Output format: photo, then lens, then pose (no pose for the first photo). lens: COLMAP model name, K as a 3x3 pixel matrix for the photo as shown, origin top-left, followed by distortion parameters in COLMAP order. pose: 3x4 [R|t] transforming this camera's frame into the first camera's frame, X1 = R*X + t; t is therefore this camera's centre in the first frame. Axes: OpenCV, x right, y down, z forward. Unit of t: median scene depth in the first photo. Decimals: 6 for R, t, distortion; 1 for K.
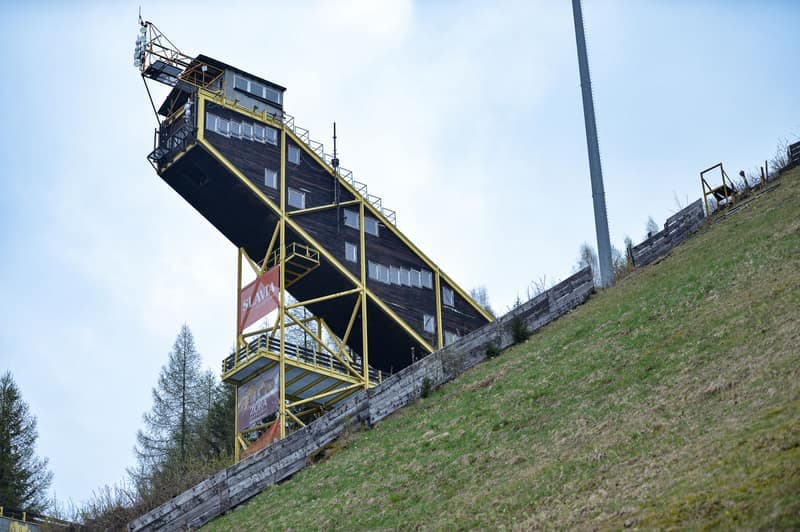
lens RADIAL K [[1466.9, 0, 400.0], [0, 1466.9, 266.0], [0, 0, 1]] dist [-0.198453, 0.165601]
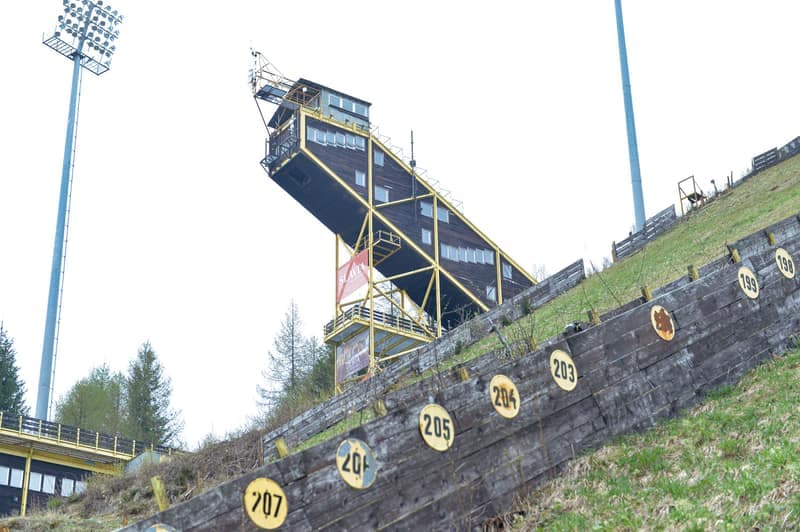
lens RADIAL K [[1466.9, 0, 400.0], [0, 1466.9, 266.0], [0, 0, 1]] dist [-0.198453, 0.165601]
pose [[0.997333, -0.014780, -0.071470, 0.032475], [0.016906, 0.999430, 0.029235, -0.021284], [0.070998, -0.030365, 0.997014, -0.232809]]
